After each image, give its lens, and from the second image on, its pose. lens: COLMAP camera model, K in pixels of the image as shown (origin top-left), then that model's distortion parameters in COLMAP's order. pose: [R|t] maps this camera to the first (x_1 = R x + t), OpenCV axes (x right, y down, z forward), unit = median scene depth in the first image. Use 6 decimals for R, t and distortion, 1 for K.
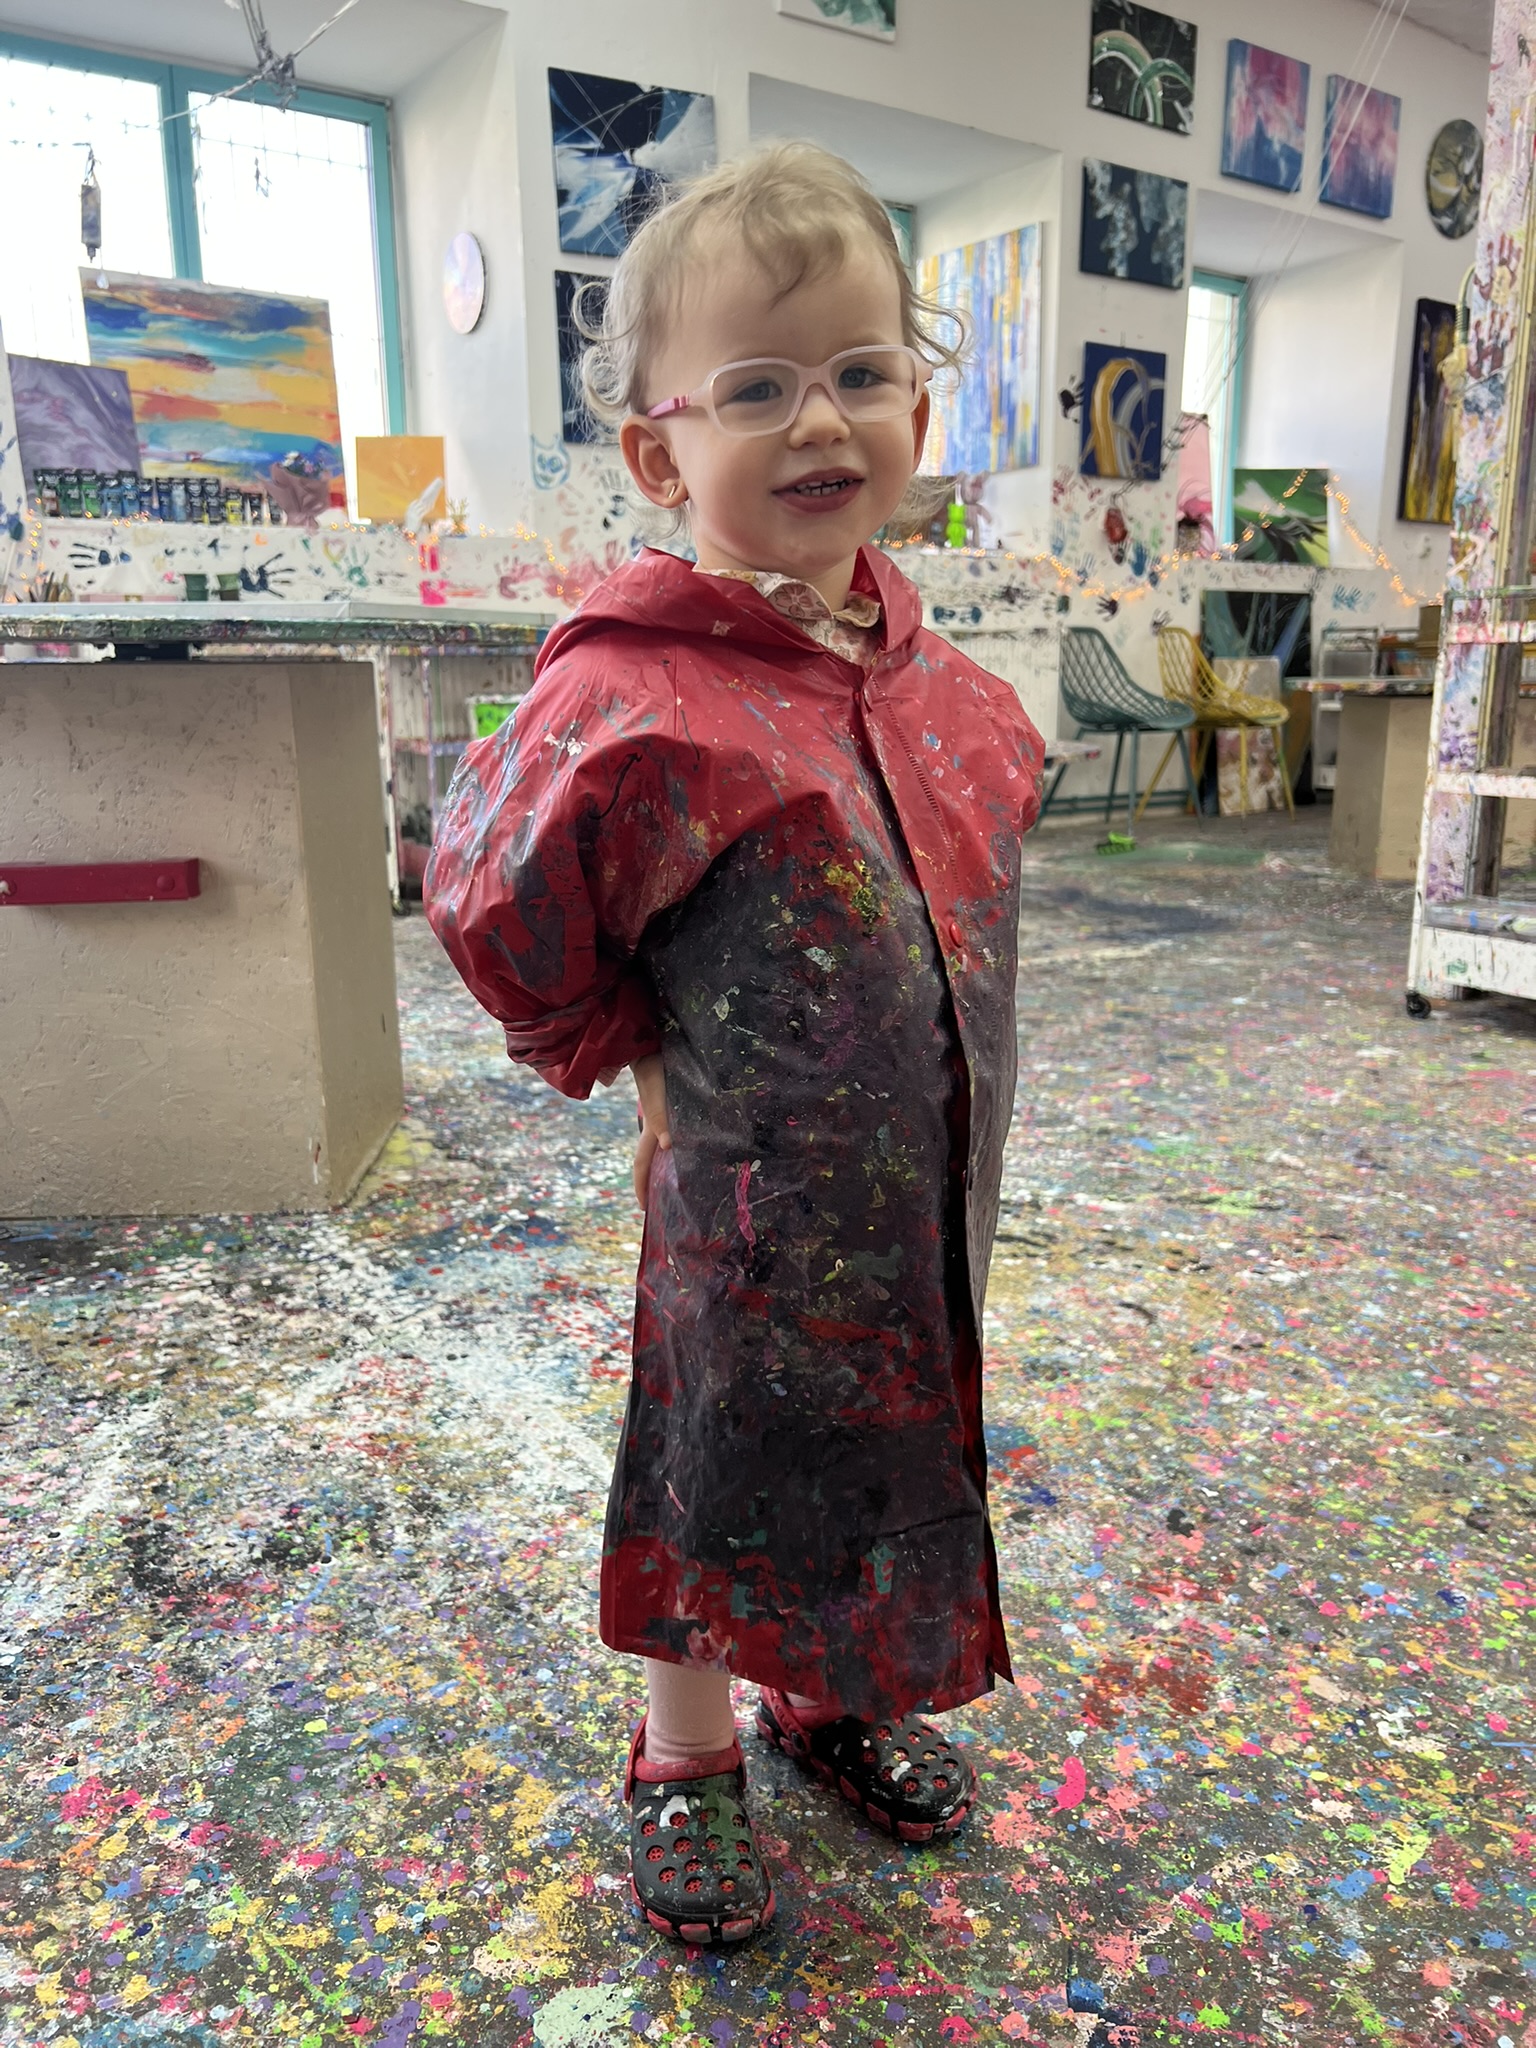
lens RADIAL K [[1535.3, 0, 783.1], [0, 1535.3, 1002.0], [0, 0, 1]] dist [0.071808, -0.081080]
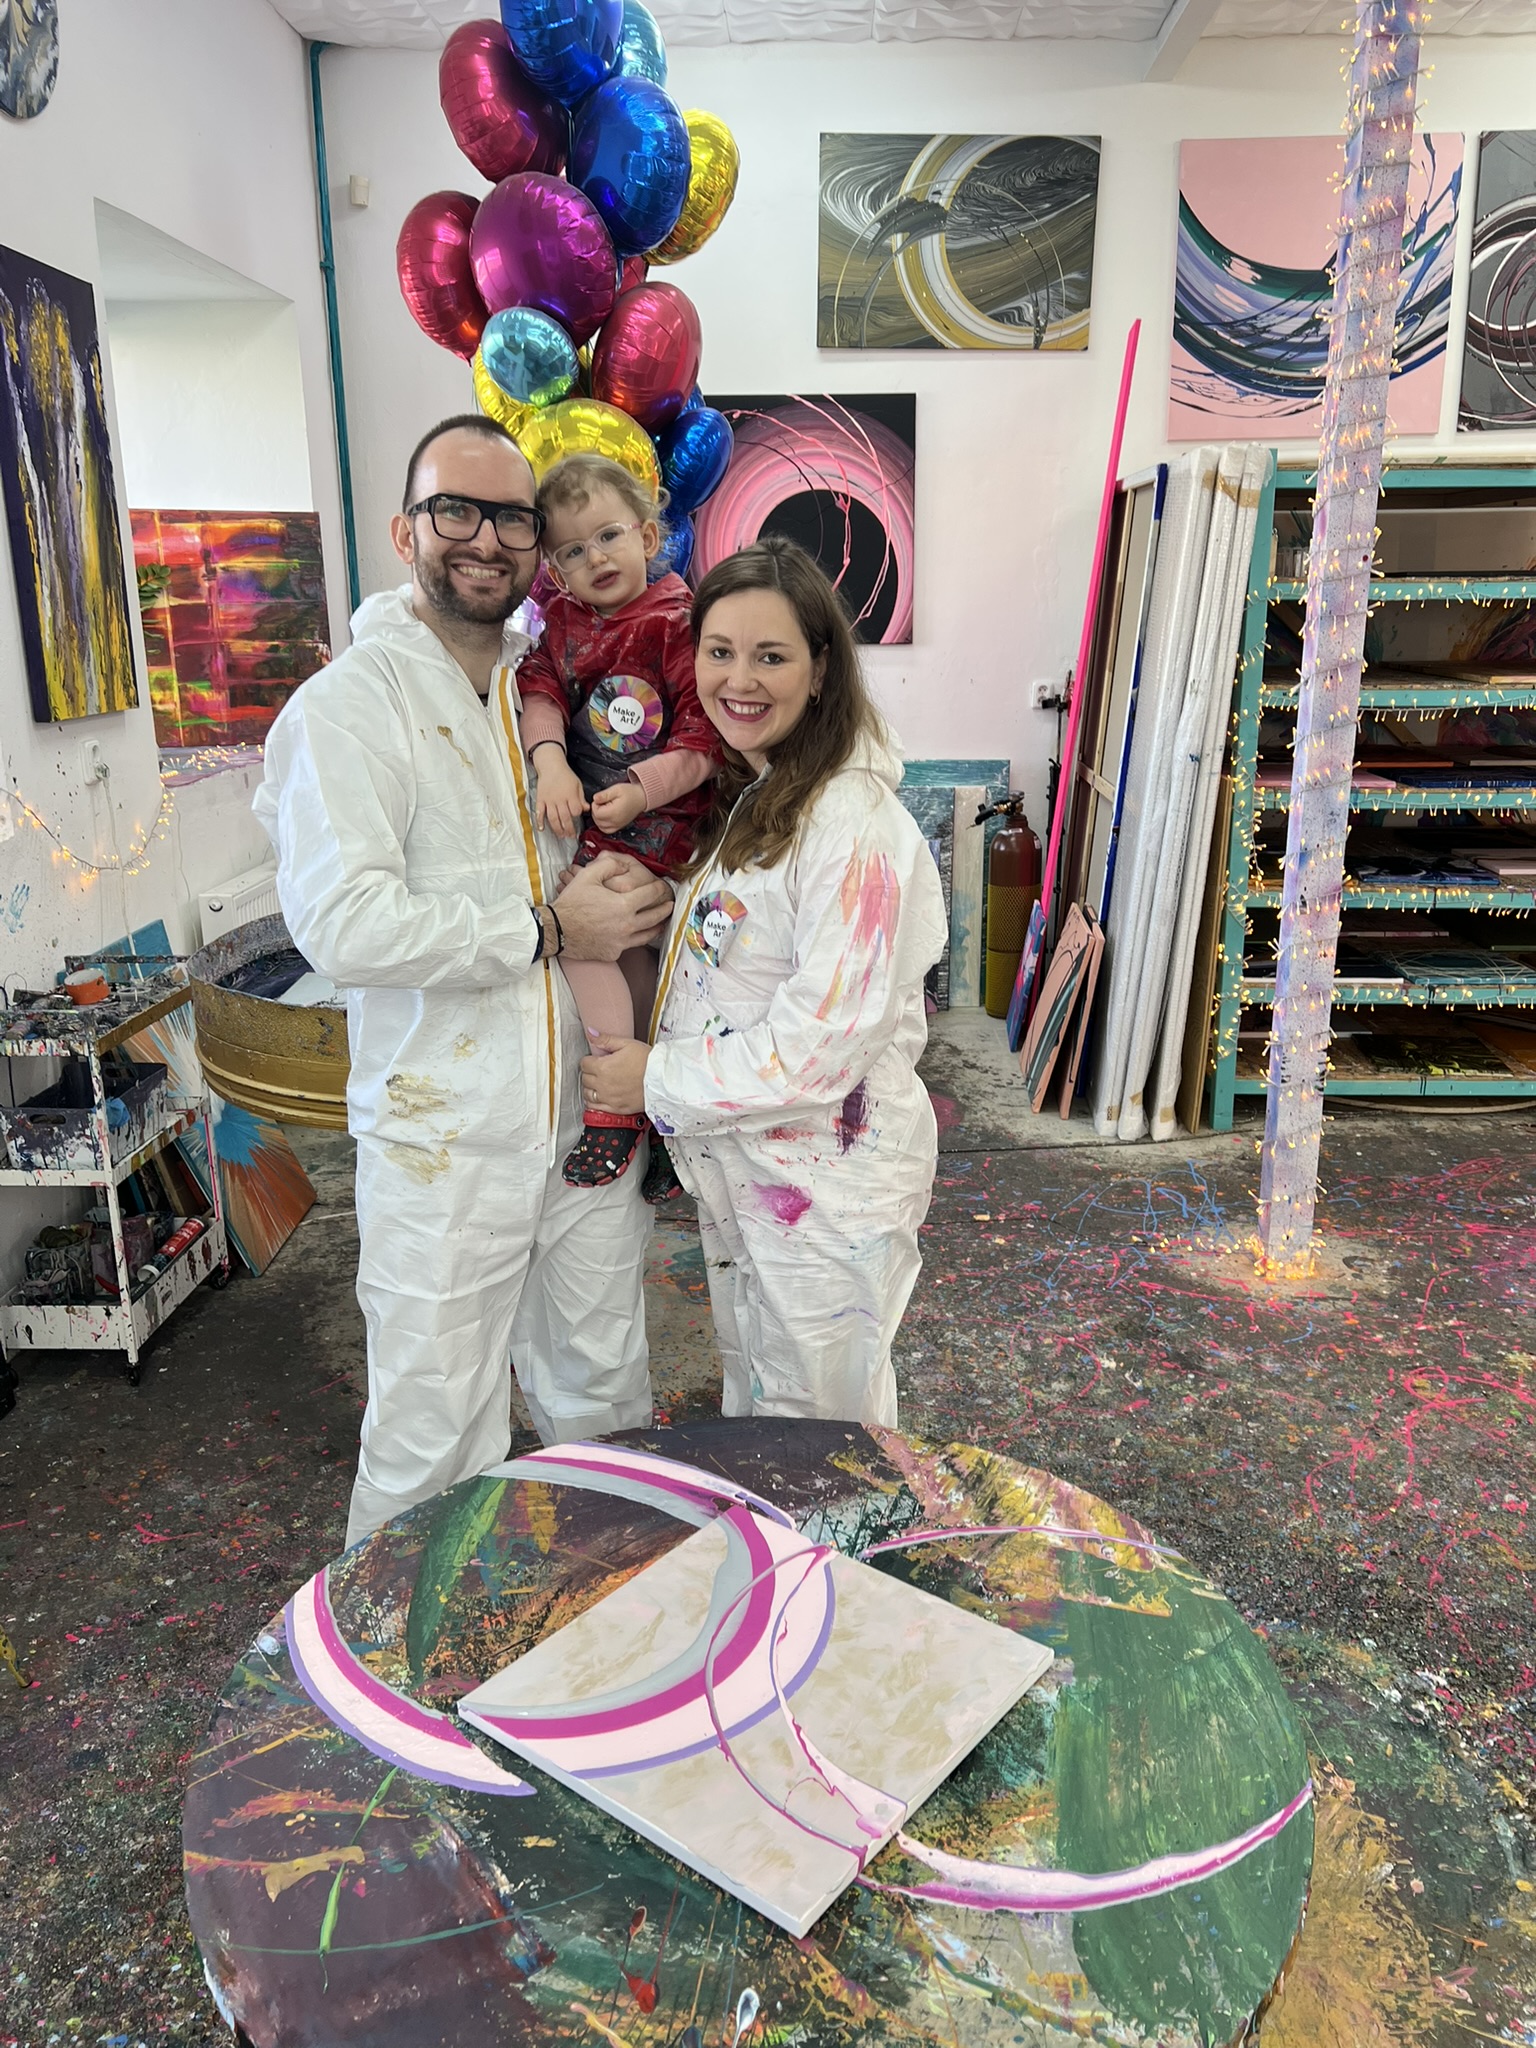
lens RADIAL K [[1535.3, 0, 783.1], [0, 1535.3, 1002.0], [0, 0, 1]] dist [0.071808, -0.081080]
pose [[0.608870, -0.201044, 0.767371, 0.185742], [0.180560, 0.977083, 0.112721, -0.279978], [-0.772448, 0.069924, 0.631217, 0.630752]]
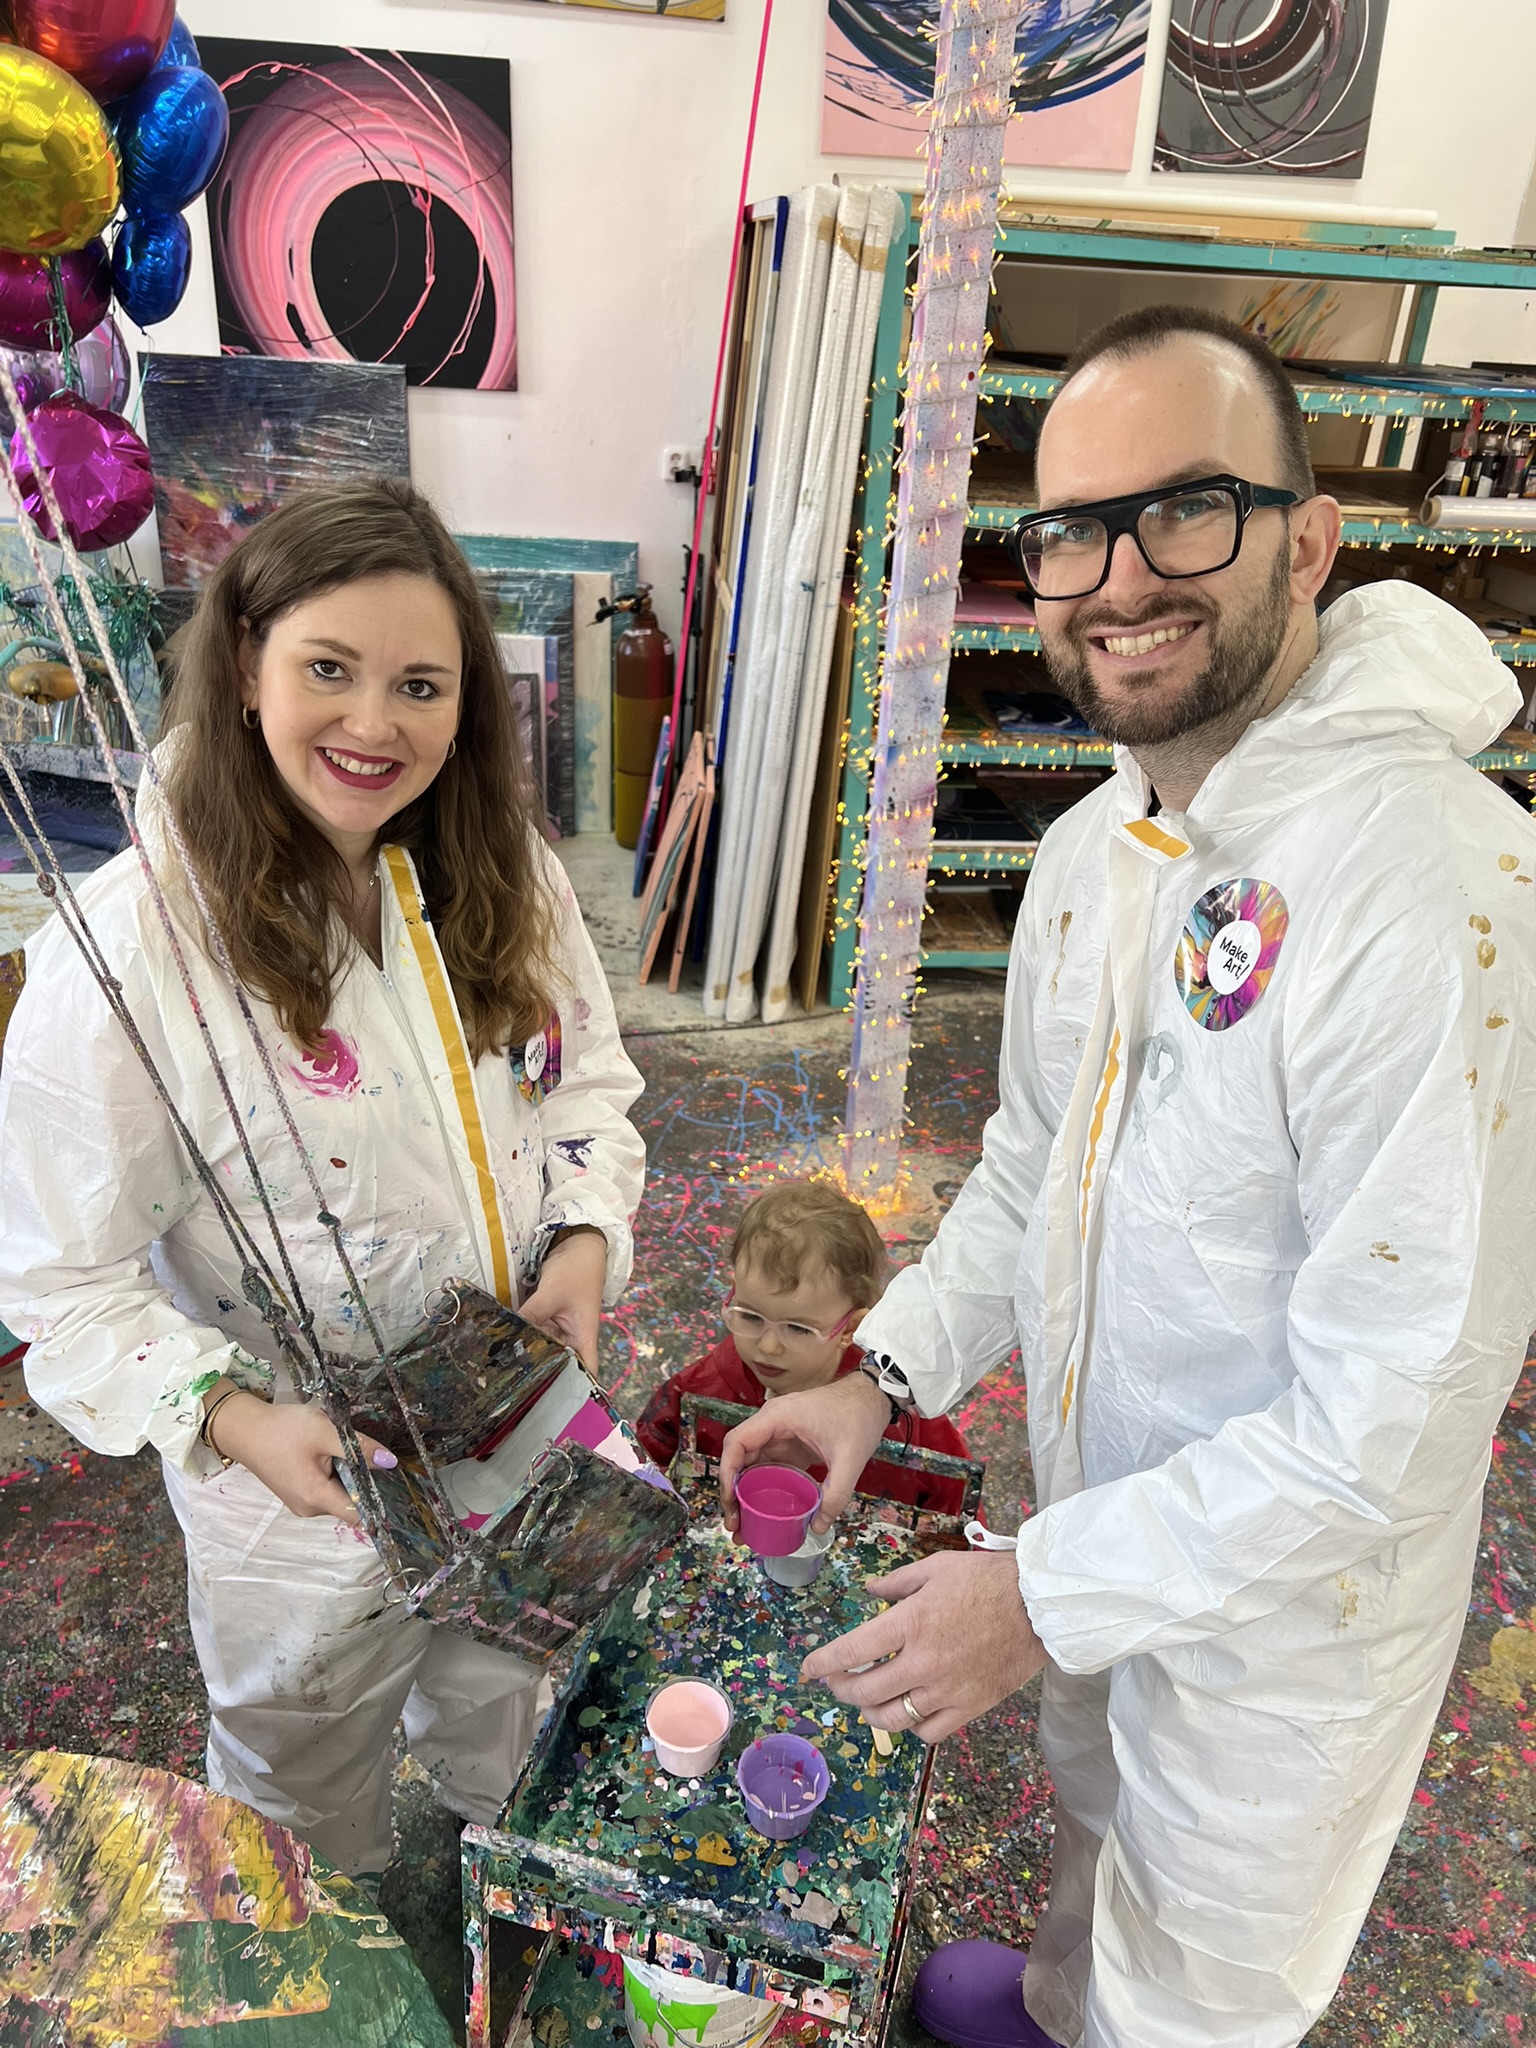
lens RADIAL K [[1538.3, 0, 789.5], [0, 1538.3, 1059.8], [0, 0, 1]] dist [0.041702, -0.057334]
pose [[0.475207, -0.368828, 0.798840, 0.312159], [0.138531, 0.927941, 0.346027, -0.310660], [-0.868900, -0.053770, 0.492058, 0.628705]]
